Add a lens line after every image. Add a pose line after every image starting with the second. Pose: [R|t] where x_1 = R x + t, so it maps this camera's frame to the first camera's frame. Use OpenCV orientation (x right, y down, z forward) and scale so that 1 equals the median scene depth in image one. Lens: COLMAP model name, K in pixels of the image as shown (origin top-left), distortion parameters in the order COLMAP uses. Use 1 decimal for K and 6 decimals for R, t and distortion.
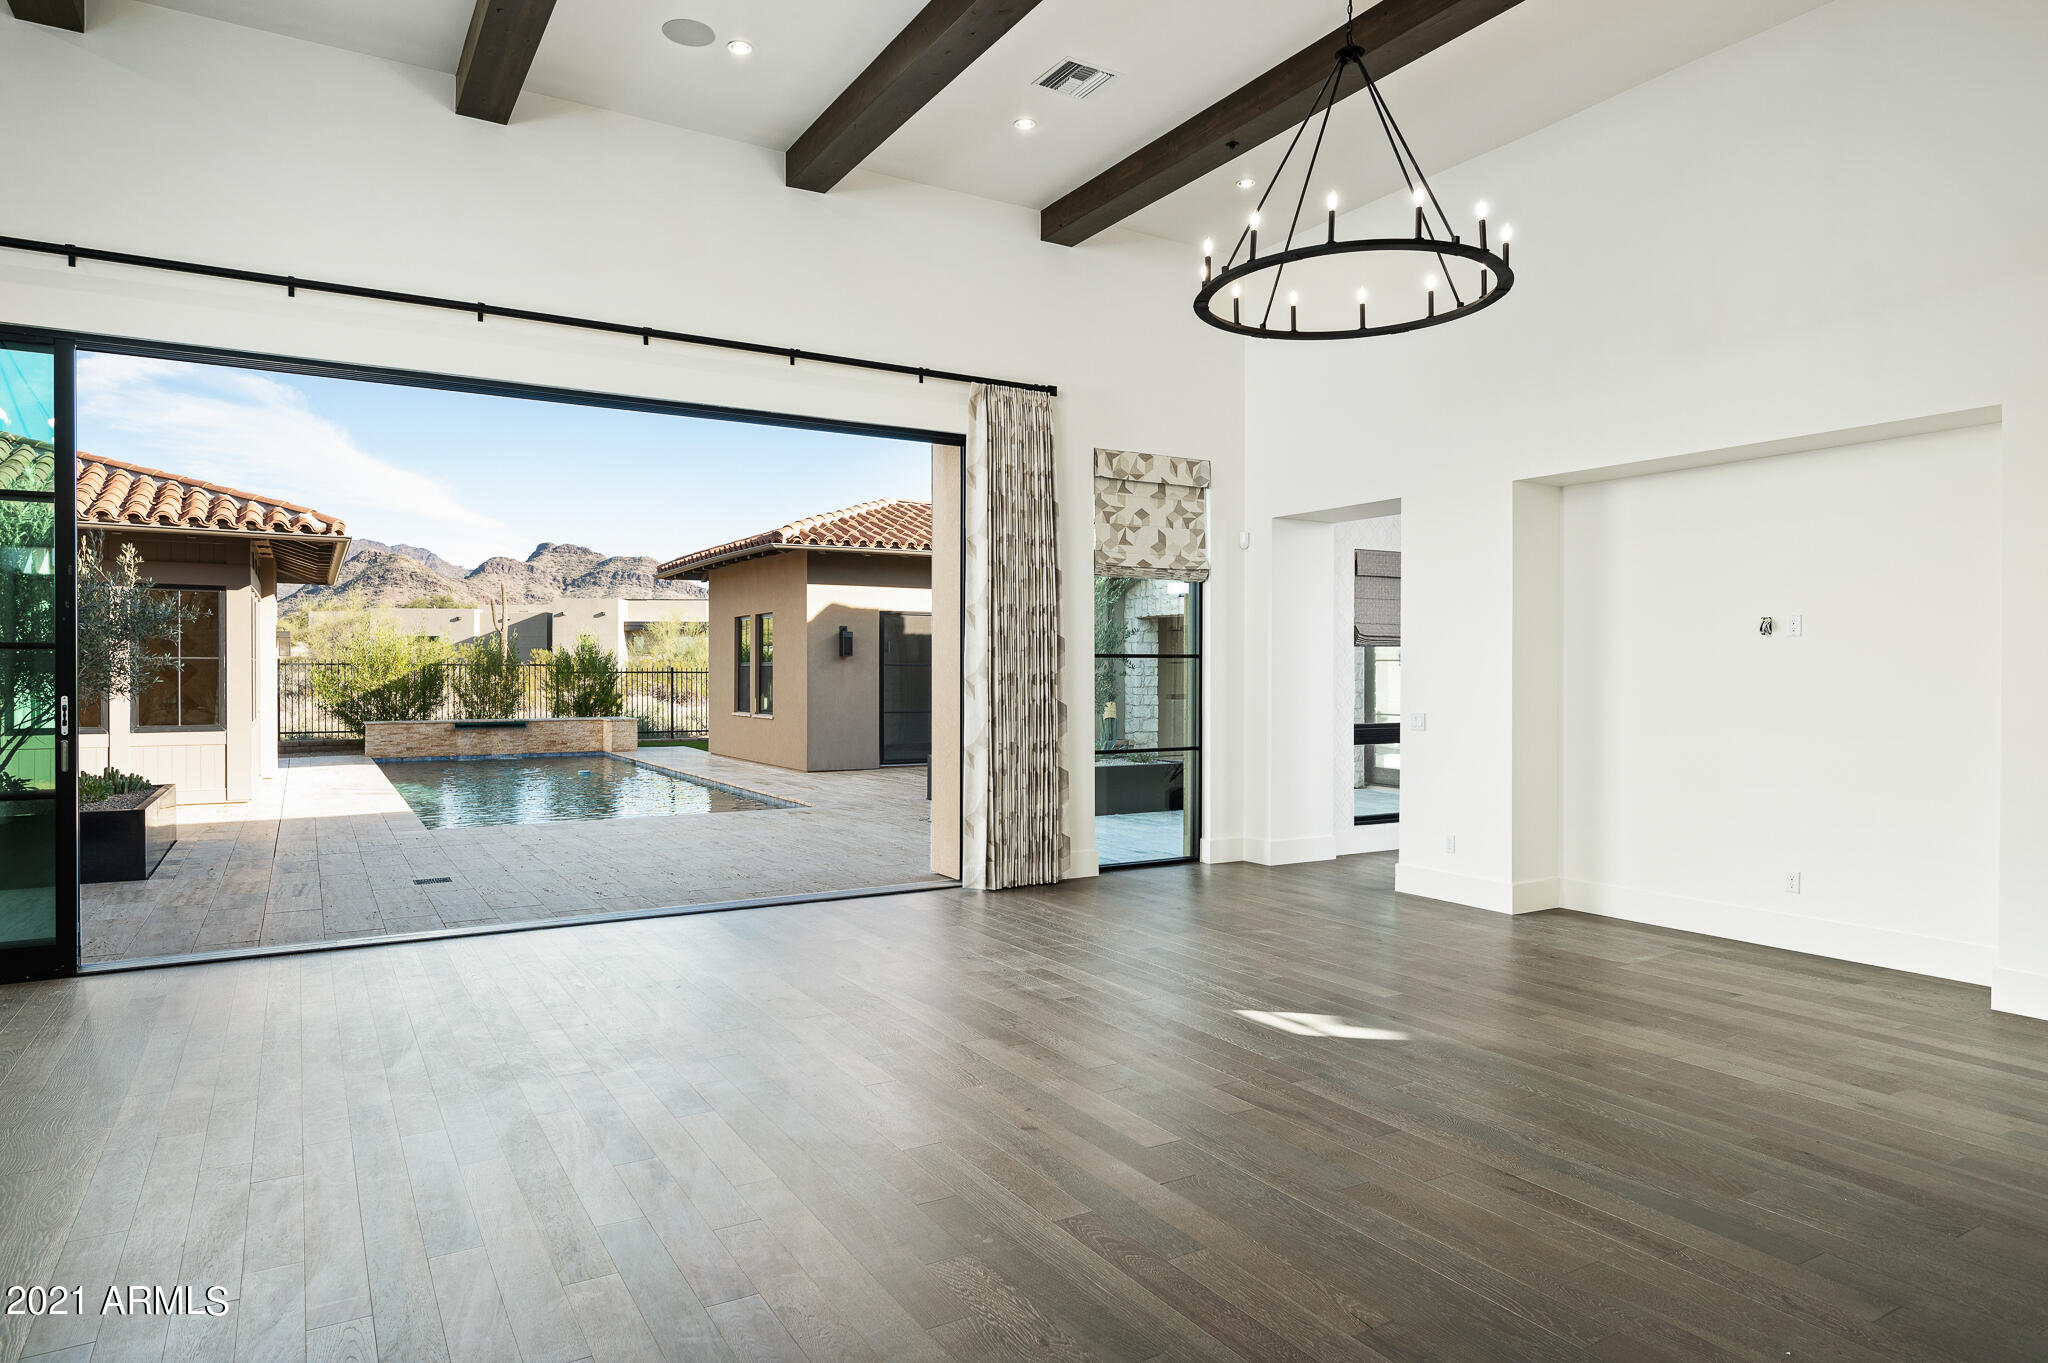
lens RADIAL K [[1209.0, 0, 1012.9], [0, 1209.0, 687.6], [0, 0, 1]] dist [-0.002874, 0.000125]
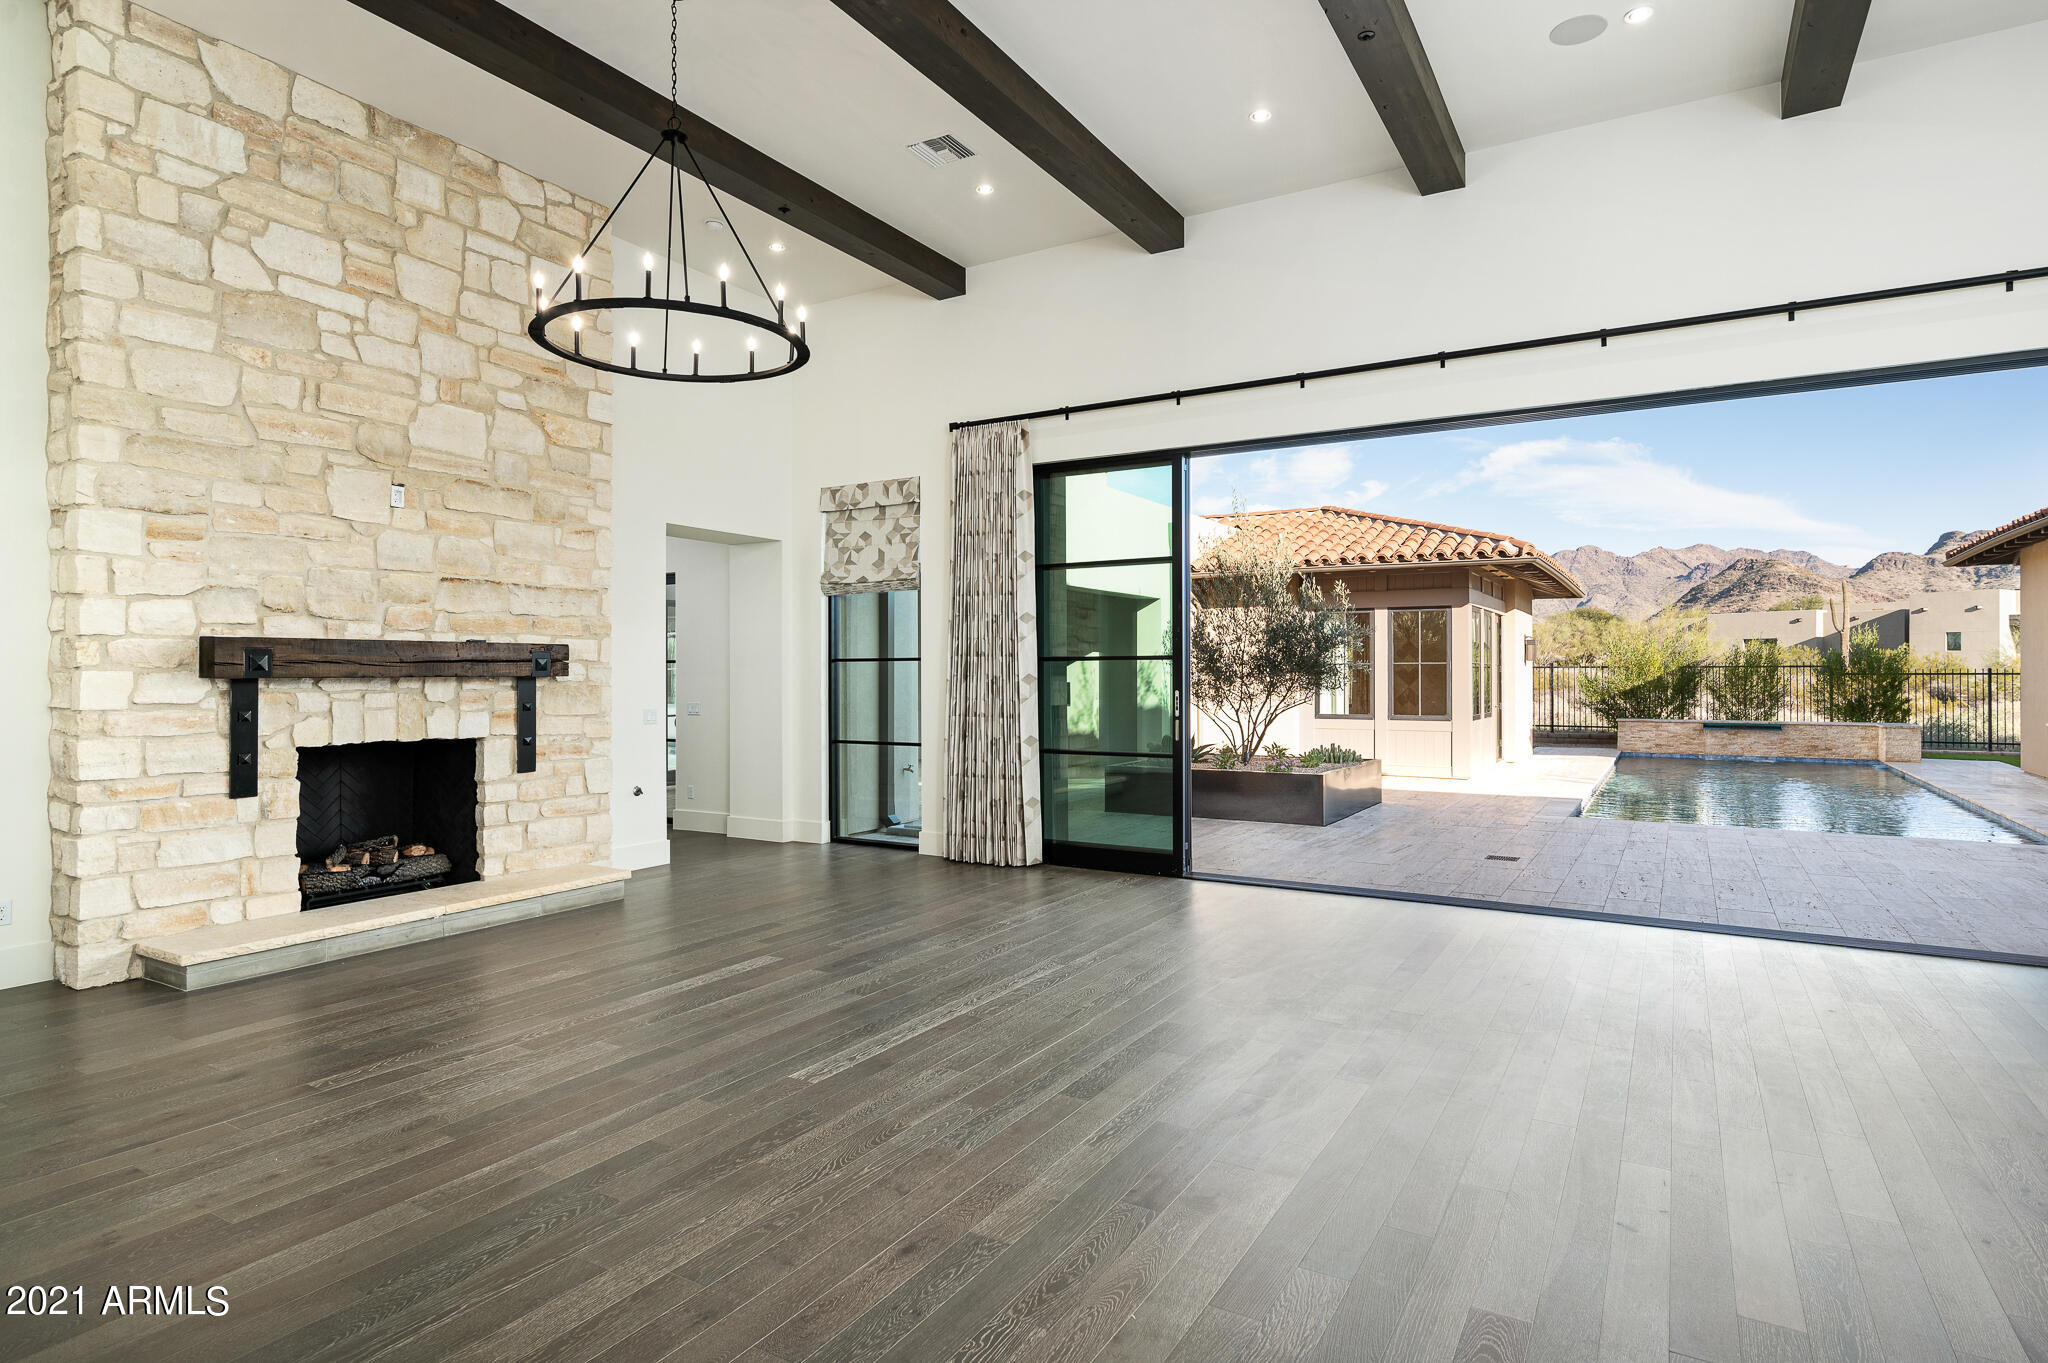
lens RADIAL K [[1083.3, 0, 1032.8], [0, 1083.3, 673.5], [0, 0, 1]] dist [0.016459, -0.000919]
pose [[0.491418, -0.001531, -0.870922, 0.727154], [-0.009838, 0.999925, -0.007310, -0.005350], [0.870868, 0.012161, 0.491366, 0.429713]]
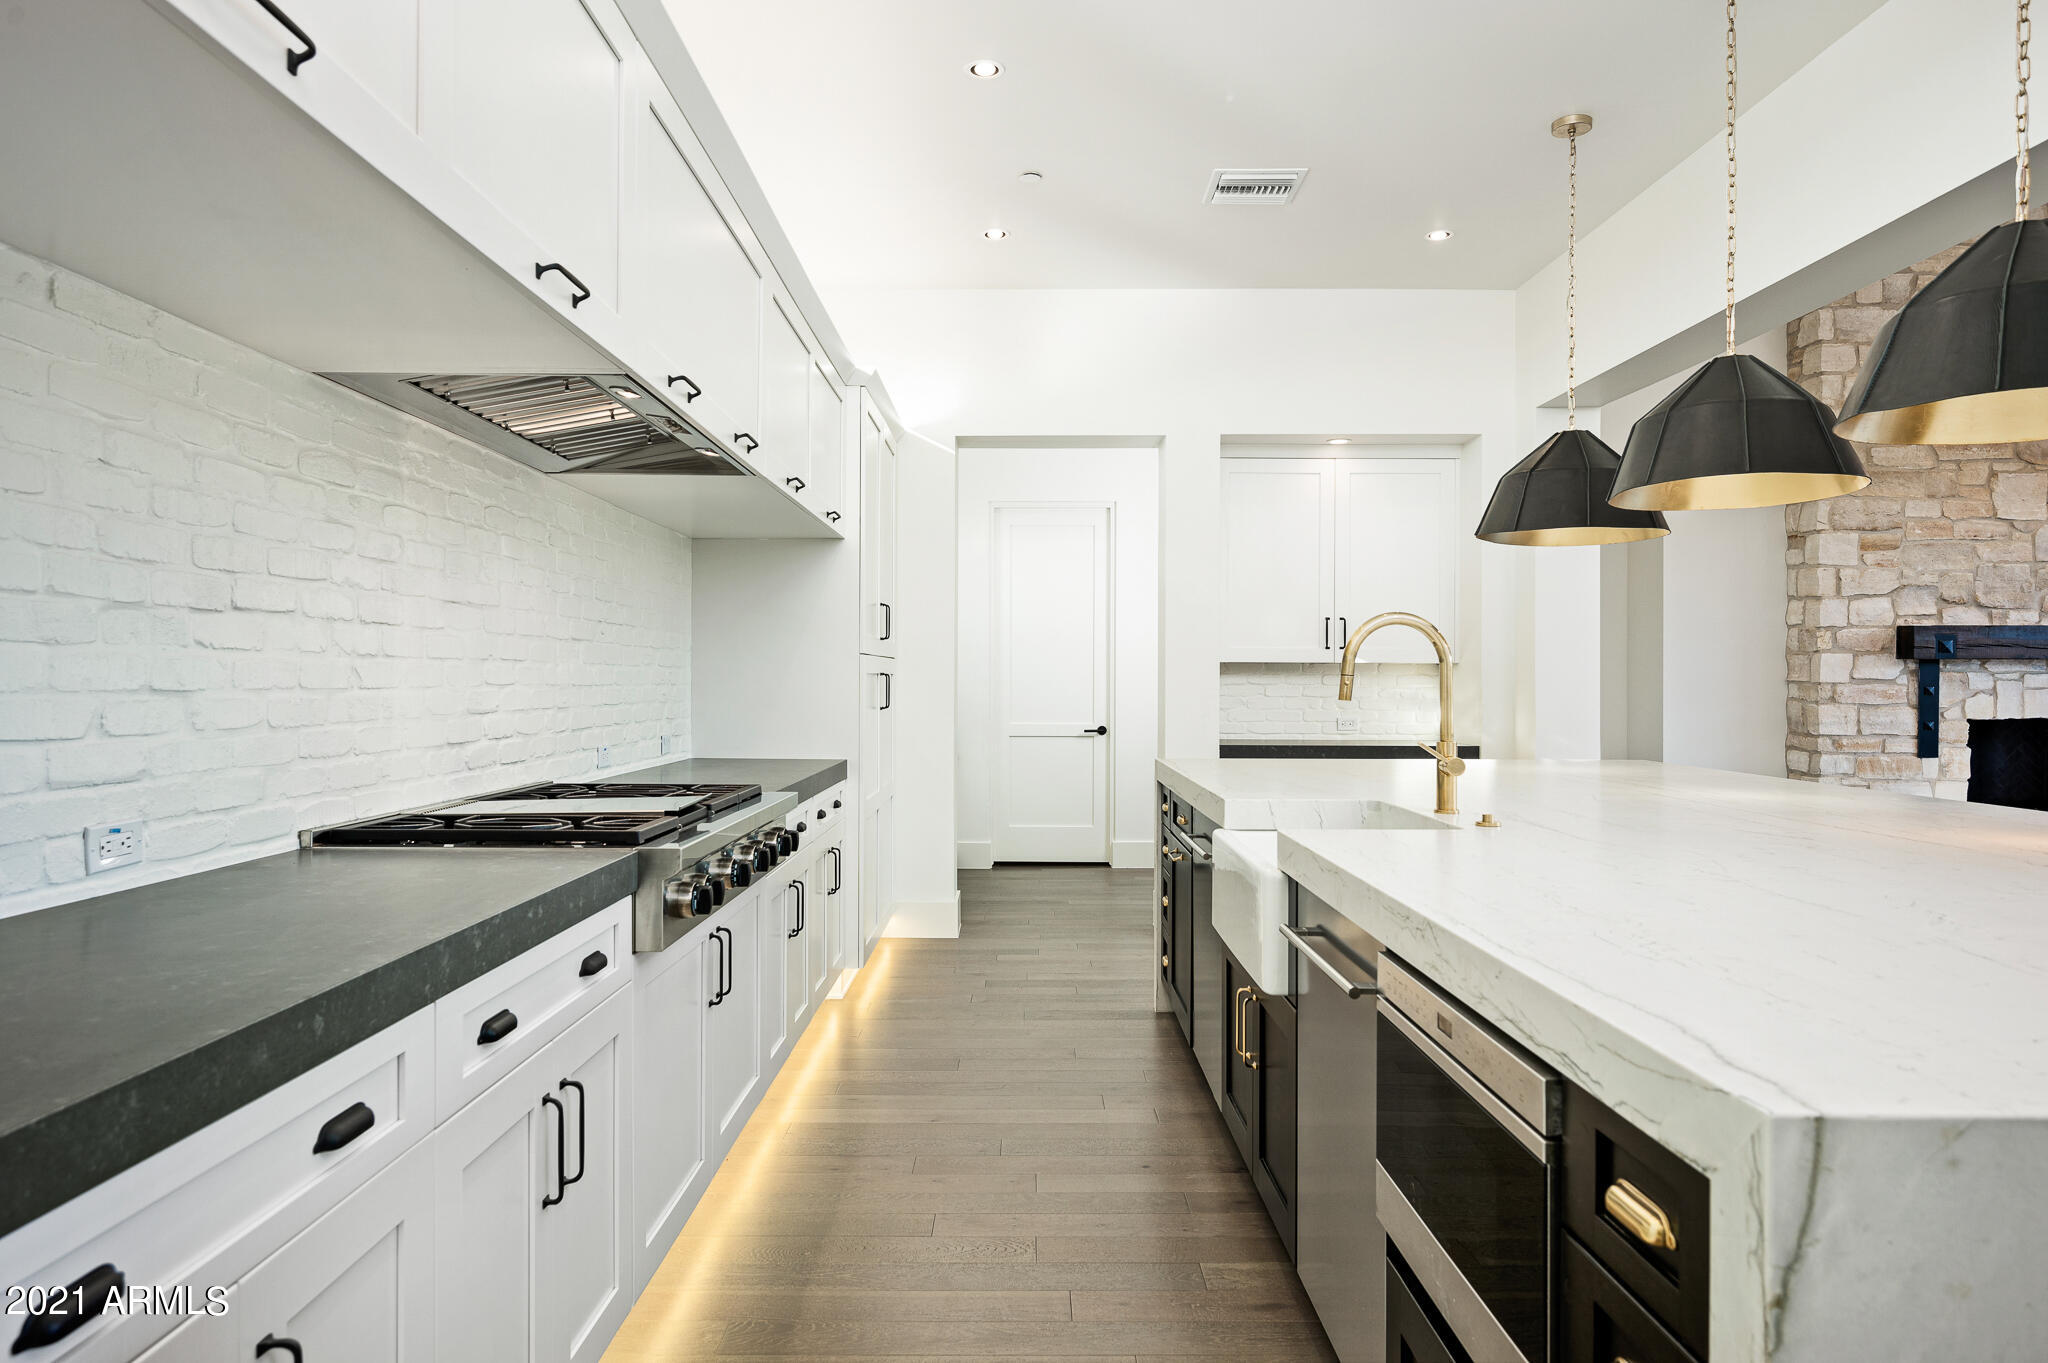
lens RADIAL K [[1297.0, 0, 1024.9], [0, 1297.0, 682.6], [0, 0, 1]] dist [-0.001817, 0.000070]
pose [[-0.508656, -0.006719, -0.860944, 0.959357], [-0.018479, 0.999824, 0.003115, 0.013930], [0.860772, 0.017494, -0.508691, 0.310899]]
